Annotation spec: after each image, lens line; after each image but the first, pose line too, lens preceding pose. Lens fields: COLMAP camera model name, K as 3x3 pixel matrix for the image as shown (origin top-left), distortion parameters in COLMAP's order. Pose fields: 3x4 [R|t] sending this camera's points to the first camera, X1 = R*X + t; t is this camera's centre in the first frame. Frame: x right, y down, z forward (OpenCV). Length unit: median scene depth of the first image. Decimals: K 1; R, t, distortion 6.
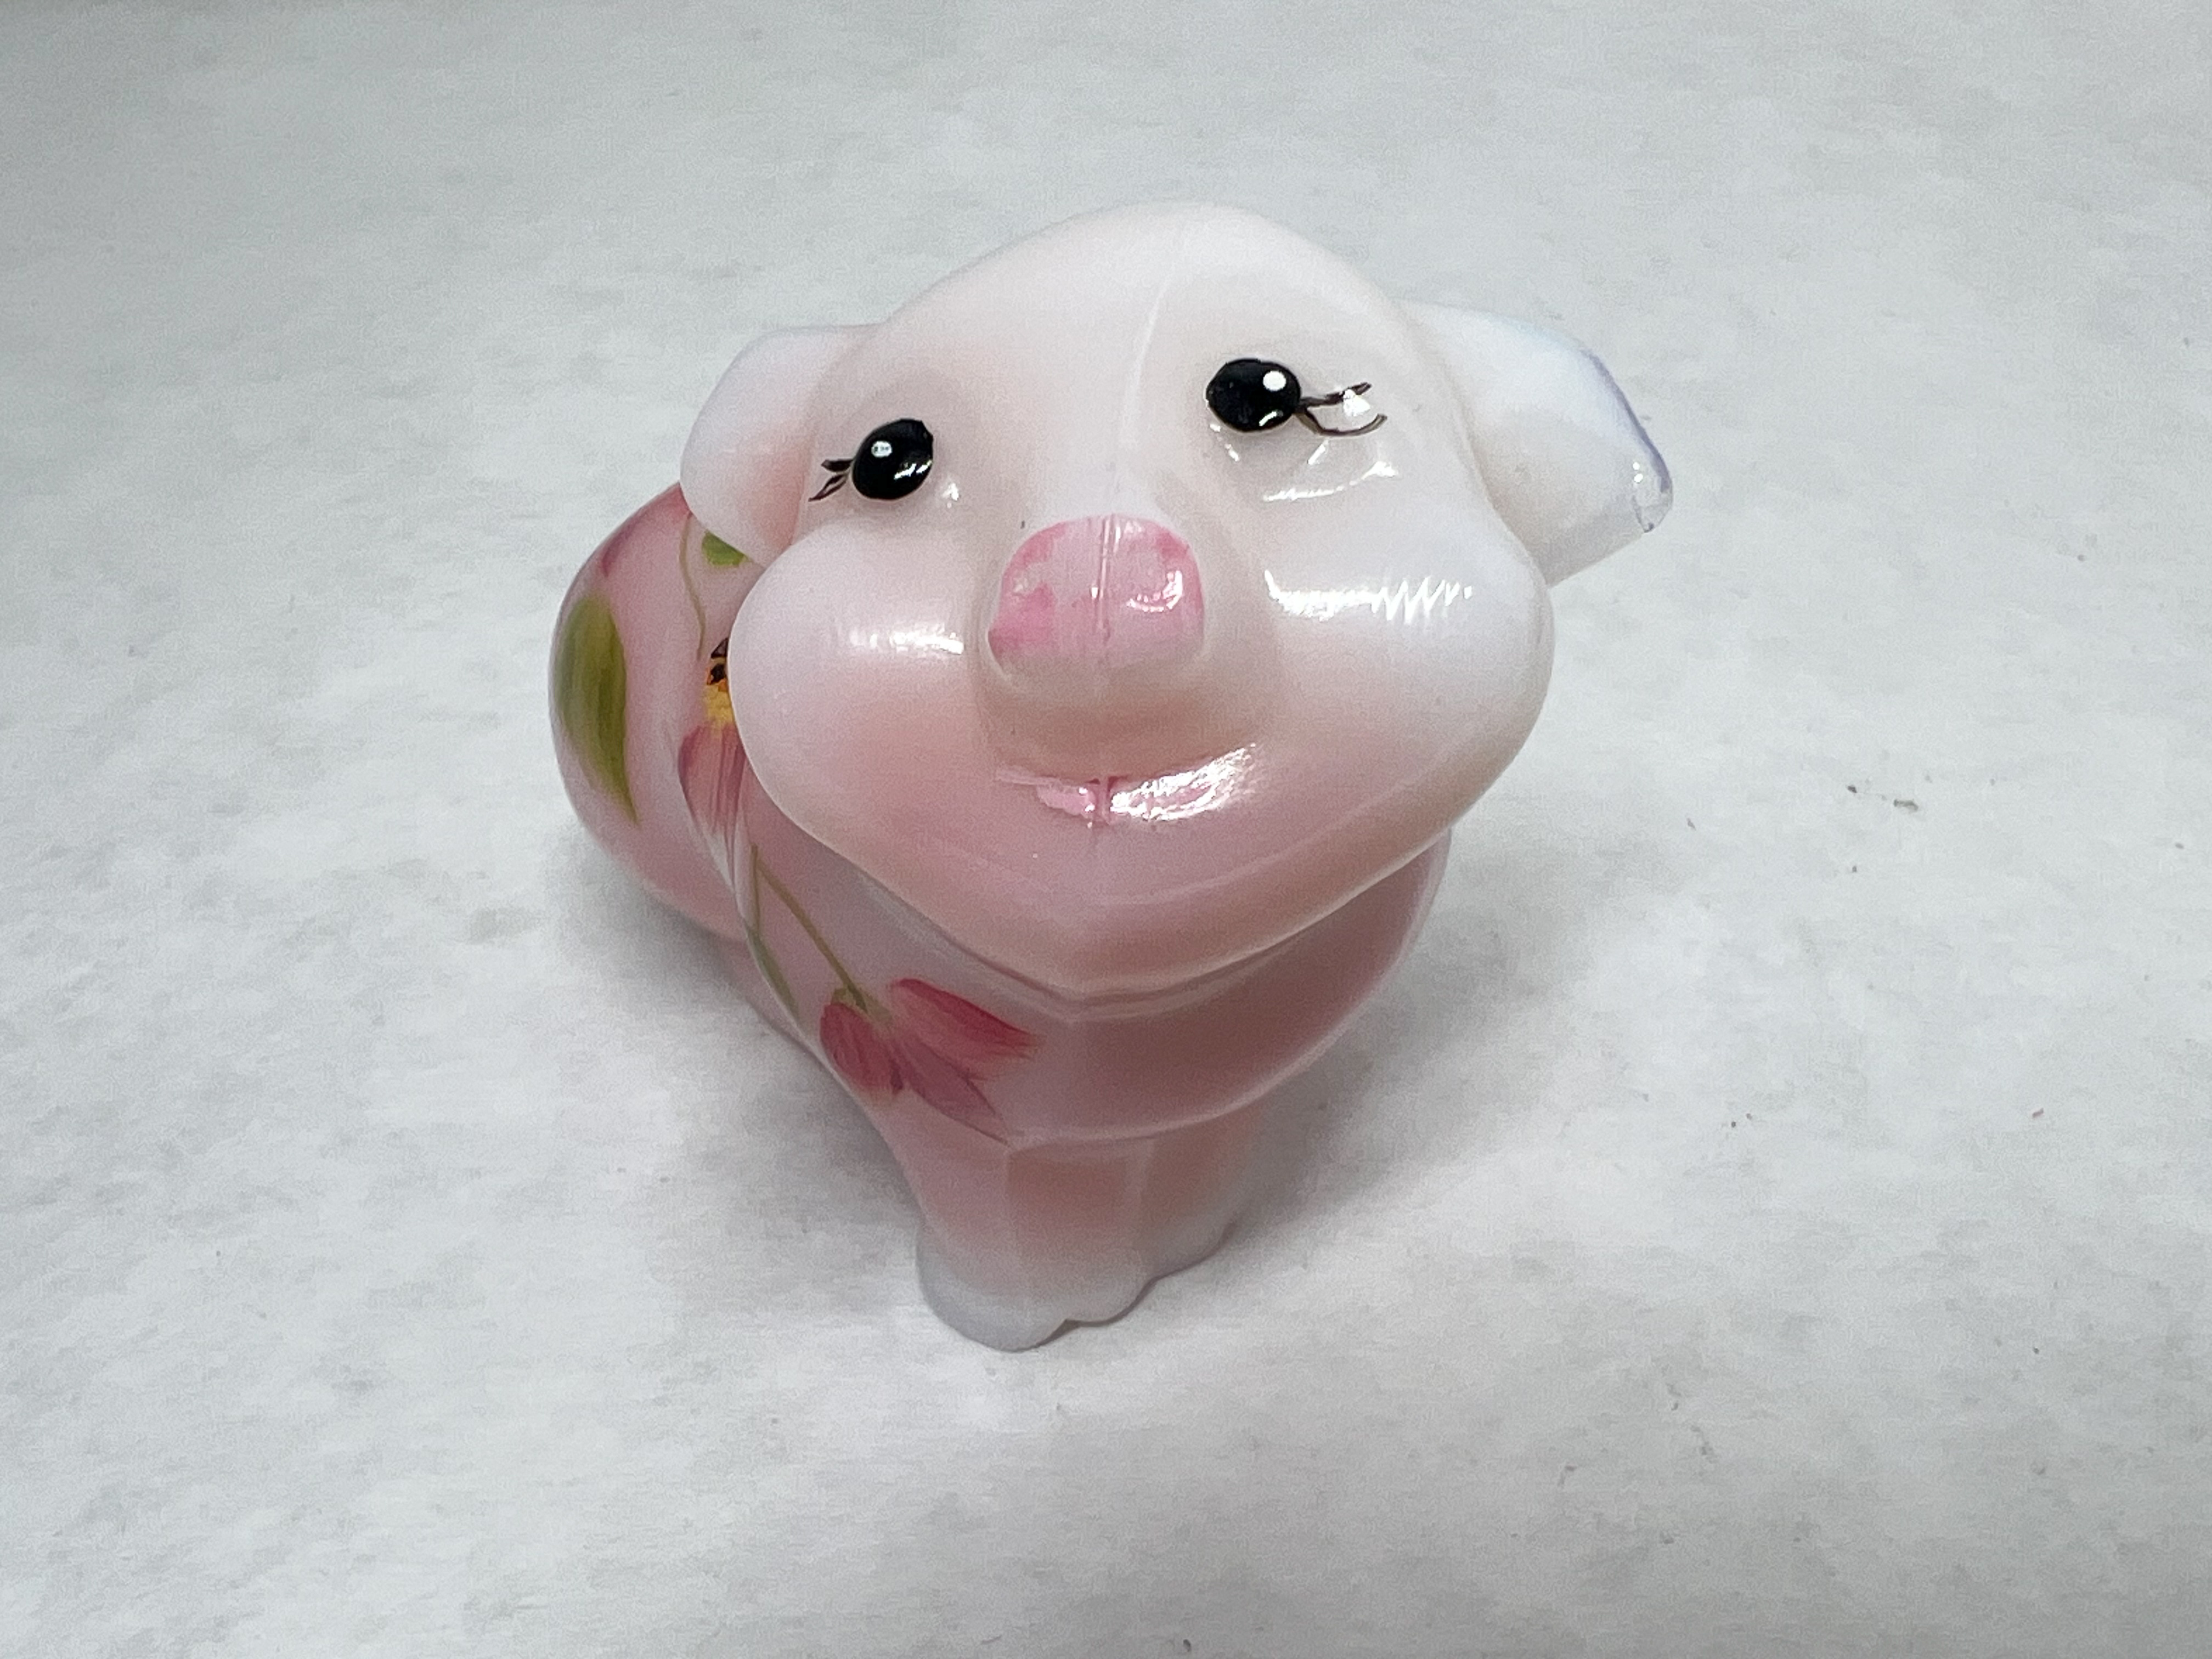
lens RADIAL K [[2331.9, 0, 1106.0], [0, 2331.9, 829.5], [0, 0, 1]] dist [-0.001147, 0.002157]
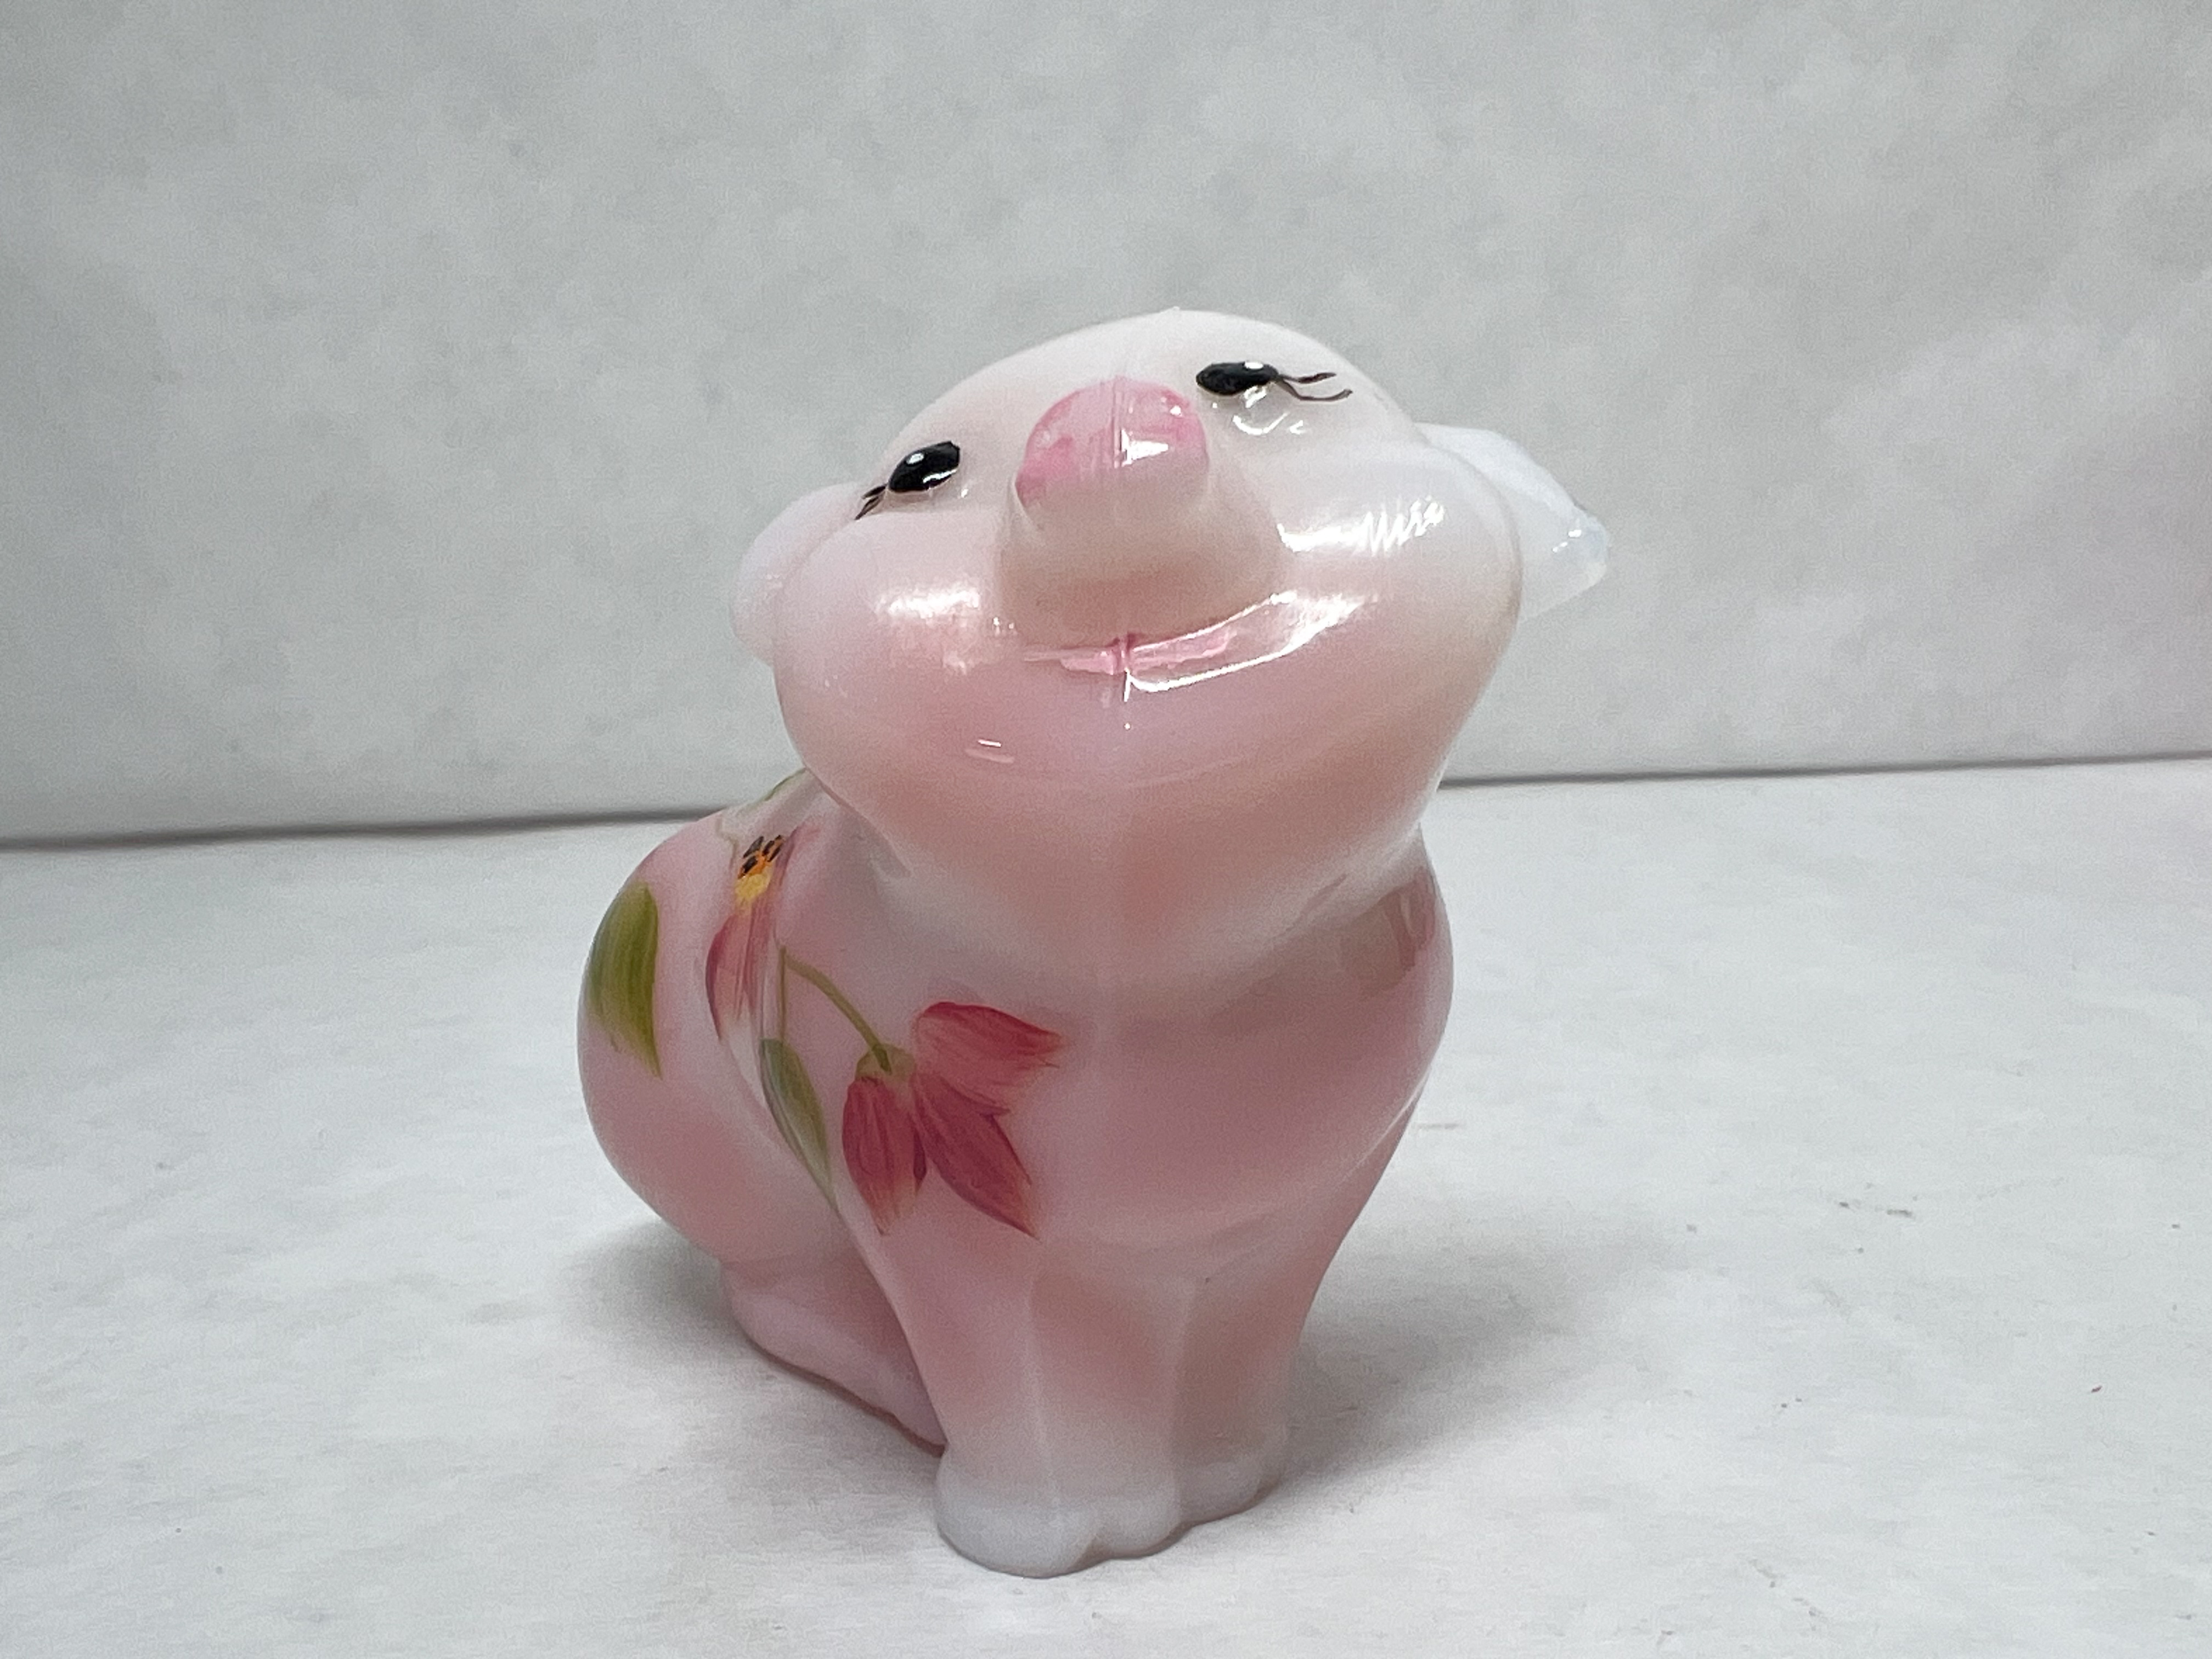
lens RADIAL K [[2208.1, 0, 1089.9], [0, 2208.1, 834.3], [0, 0, 1]] dist [0.001766, -0.000862]
pose [[0.999331, -0.032475, 0.016823, -0.026305], [0.036561, 0.874622, -0.483425, 0.397269], [0.000985, 0.483717, 0.875224, 0.105663]]
